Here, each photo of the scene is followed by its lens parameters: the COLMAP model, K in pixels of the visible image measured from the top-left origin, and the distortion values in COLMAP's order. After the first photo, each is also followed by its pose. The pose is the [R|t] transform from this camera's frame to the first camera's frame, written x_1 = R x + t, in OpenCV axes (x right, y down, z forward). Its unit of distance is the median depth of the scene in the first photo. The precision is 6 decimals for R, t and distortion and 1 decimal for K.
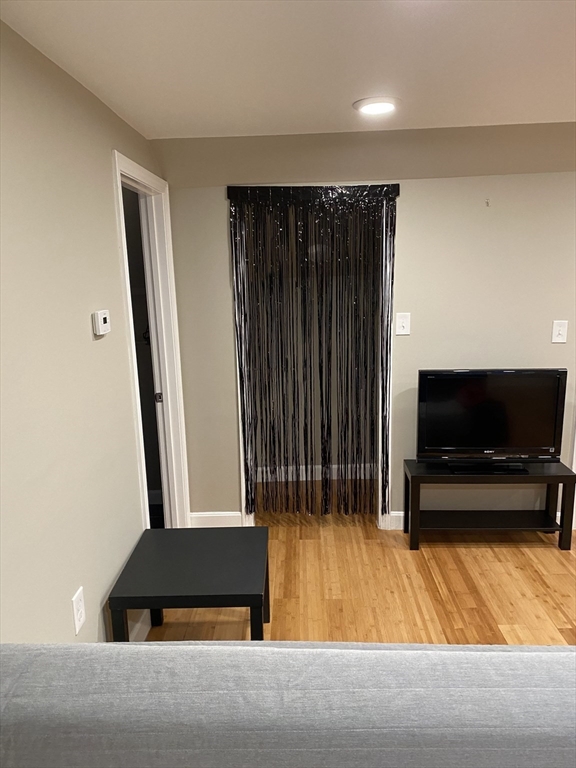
lens RADIAL K [[594.3, 0, 288.0], [0, 594.3, 384.0], [0, 0, 1]] dist [0.056474, -0.001890]
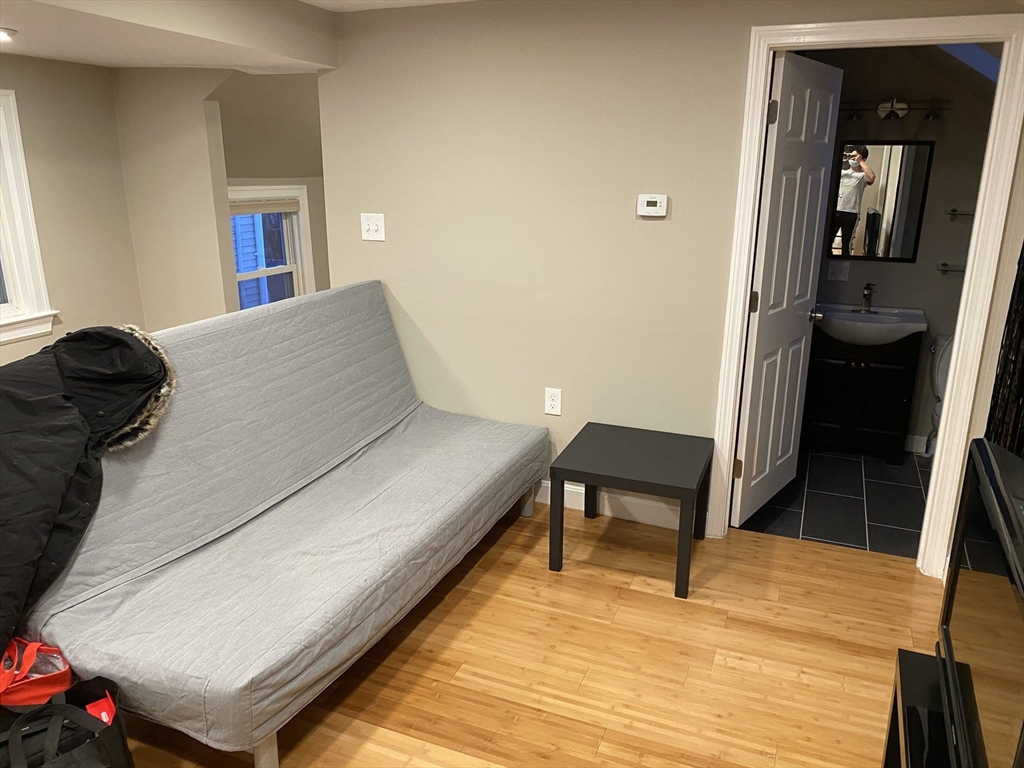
lens RADIAL K [[792.4, 0, 512.0], [0, 792.4, 384.0], [0, 0, 1]] dist [0.056474, -0.001890]
pose [[-0.369827, 0.275920, -0.887184, 0.910236], [-0.201321, 0.908400, 0.366440, -0.207013], [0.907027, 0.314128, -0.280403, 0.995012]]
